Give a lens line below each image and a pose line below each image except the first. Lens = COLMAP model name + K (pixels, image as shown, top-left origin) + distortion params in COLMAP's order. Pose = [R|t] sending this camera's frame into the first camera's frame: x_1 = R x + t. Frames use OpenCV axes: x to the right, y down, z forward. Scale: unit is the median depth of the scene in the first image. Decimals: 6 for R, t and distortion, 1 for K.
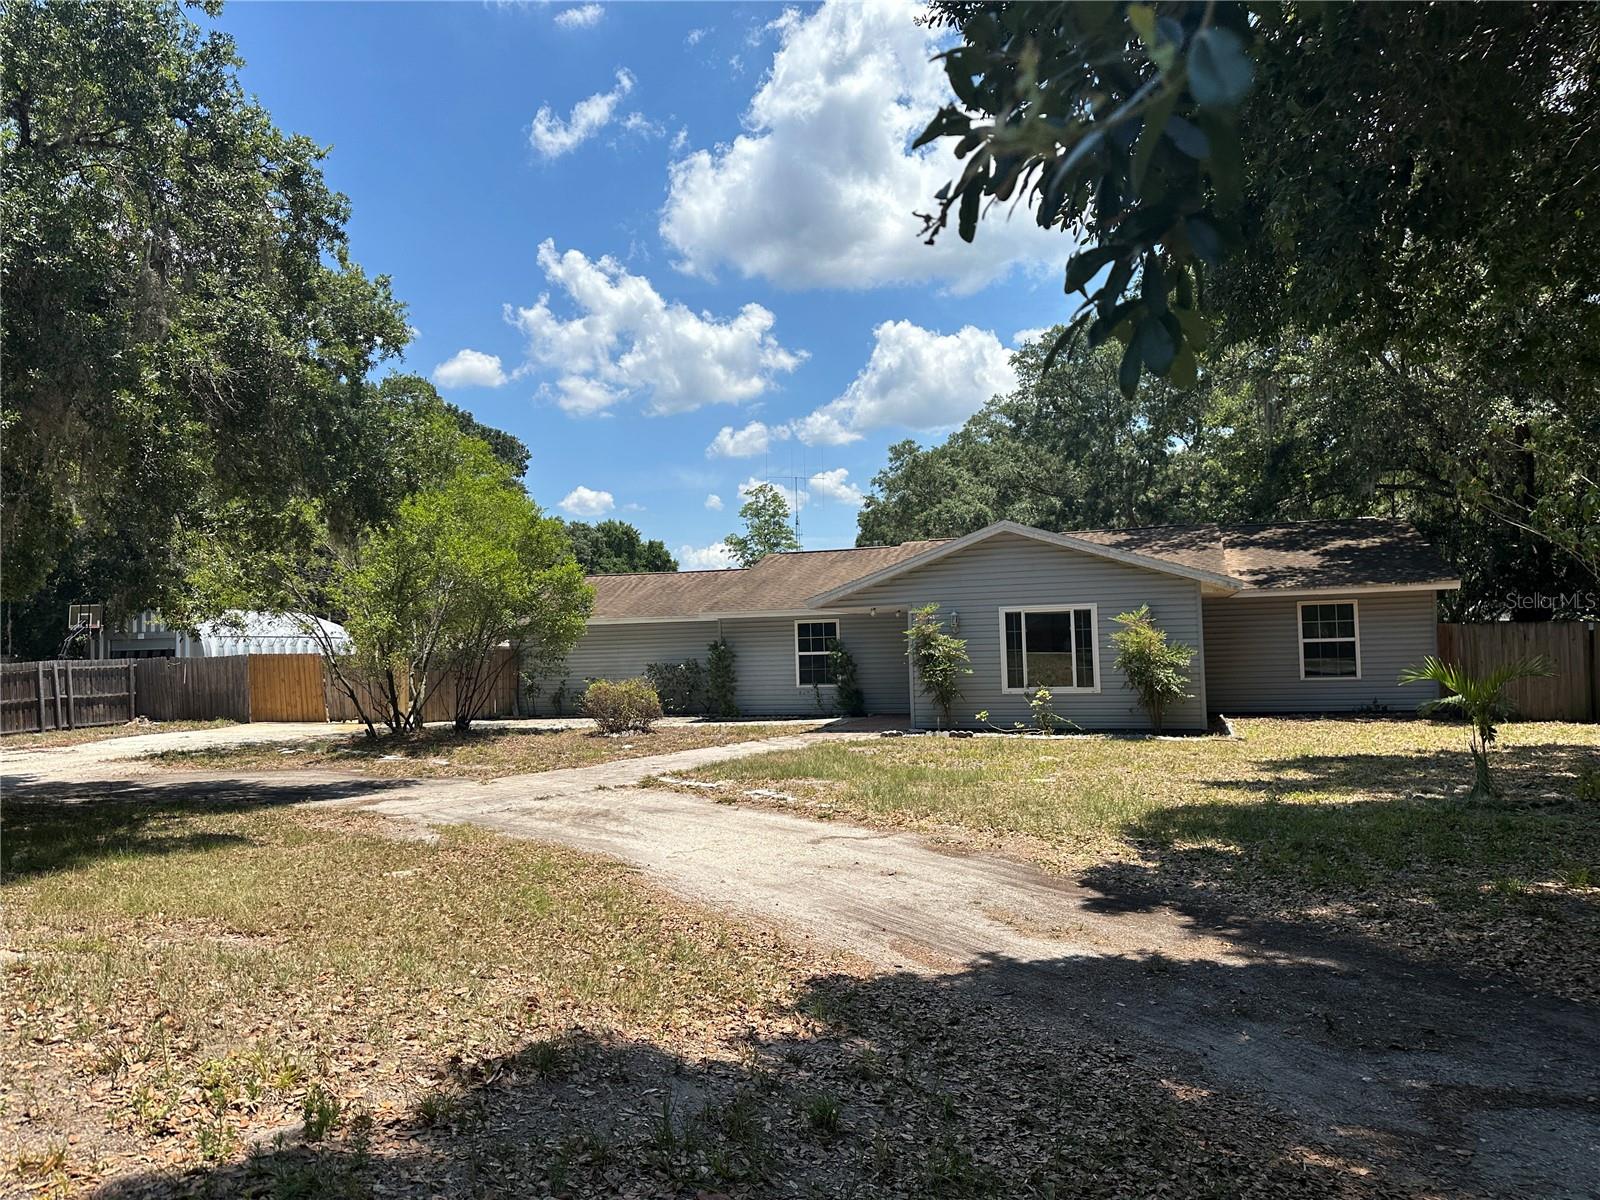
lens RADIAL K [[1122.6, 0, 789.4], [0, 1122.6, 591.8], [0, 0, 1]] dist [0.056174, -0.065340]
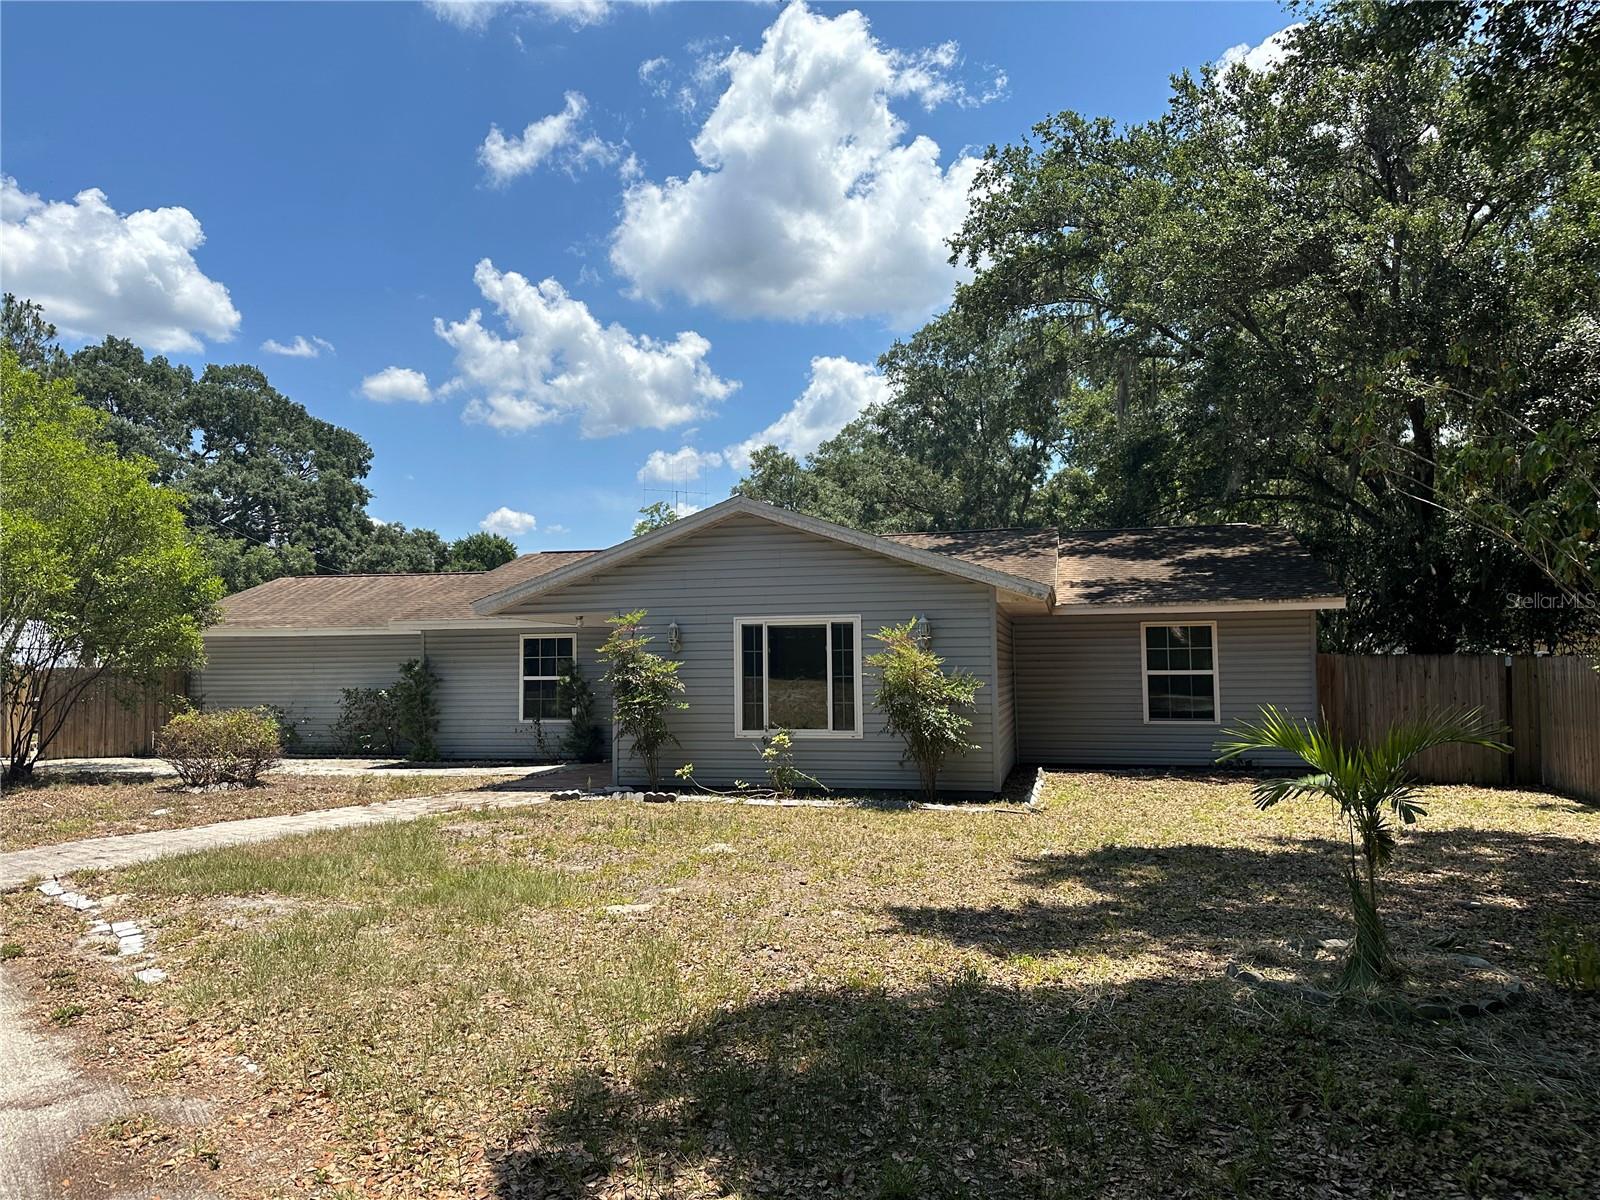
lens RADIAL K [[1122.6, 0, 793.6], [0, 1122.6, 566.5], [0, 0, 1]] dist [0.056174, -0.065340]
pose [[0.997046, 0.027551, 0.071691, 0.156134], [-0.024144, 0.998557, -0.047965, 0.013138], [-0.072909, 0.046092, 0.996273, 0.250006]]
